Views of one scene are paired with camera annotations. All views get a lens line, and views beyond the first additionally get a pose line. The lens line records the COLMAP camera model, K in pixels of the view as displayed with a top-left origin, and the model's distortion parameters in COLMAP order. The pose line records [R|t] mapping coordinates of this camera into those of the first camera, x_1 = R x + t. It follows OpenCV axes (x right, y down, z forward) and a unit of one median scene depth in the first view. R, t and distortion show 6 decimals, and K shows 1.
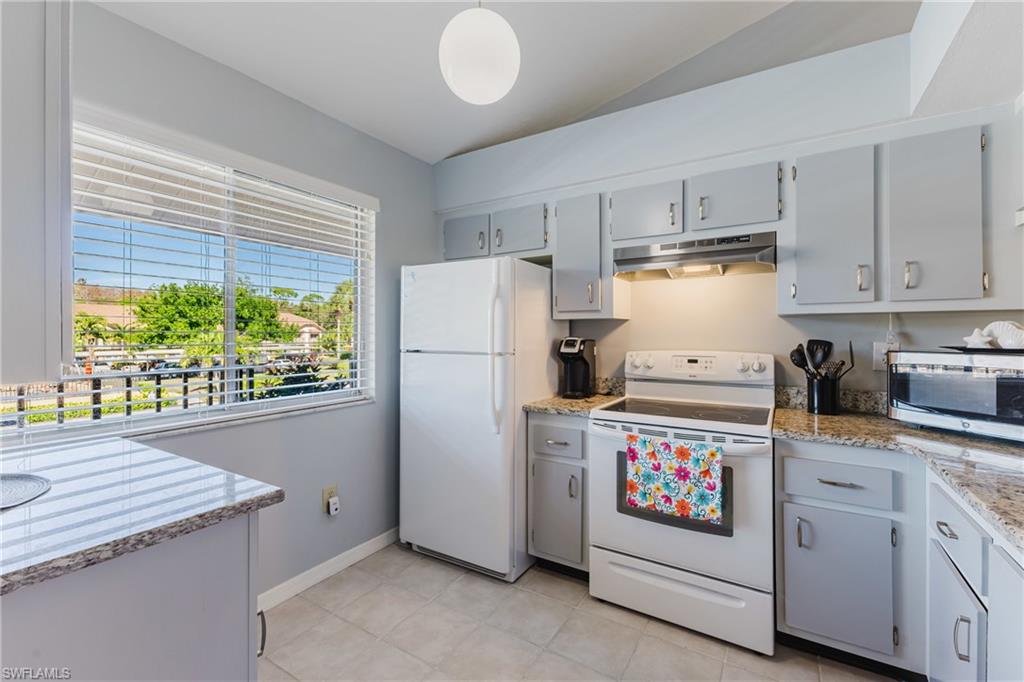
lens RADIAL K [[441.0, 0, 512.8], [0, 441.0, 333.7], [0, 0, 1]] dist [0.005317, 0.000139]
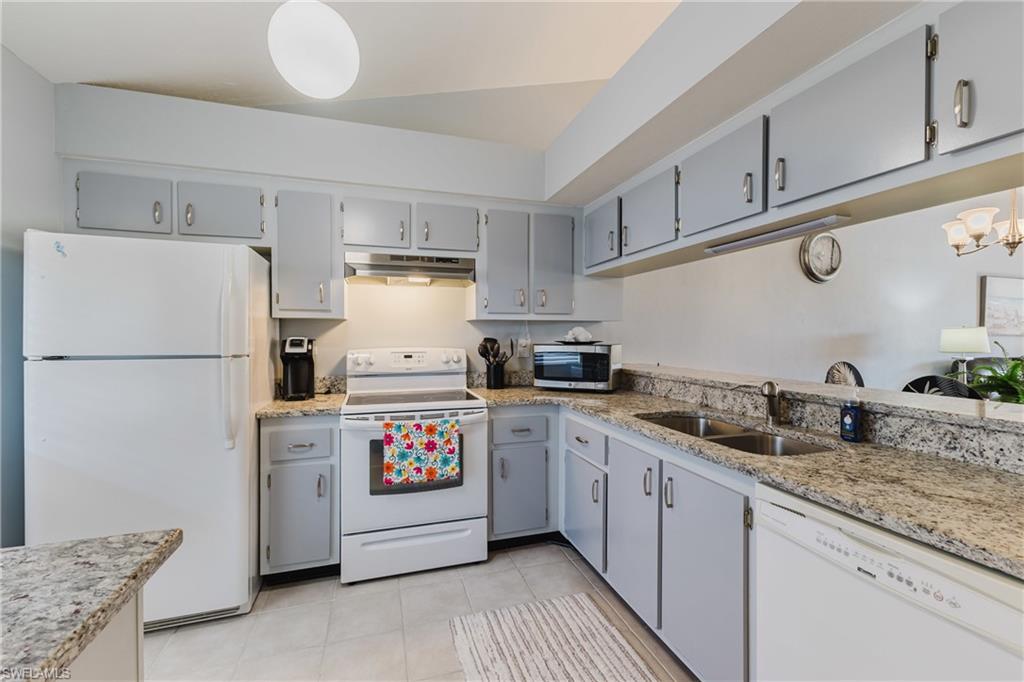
lens RADIAL K [[441.0, 0, 518.2], [0, 441.0, 341.3], [0, 0, 1]] dist [0.005317, 0.000139]
pose [[0.641686, -0.011432, 0.766883, -0.365923], [-0.002315, 0.999855, 0.016842, 0.000684], [-0.766964, -0.012583, 0.641566, 0.017686]]
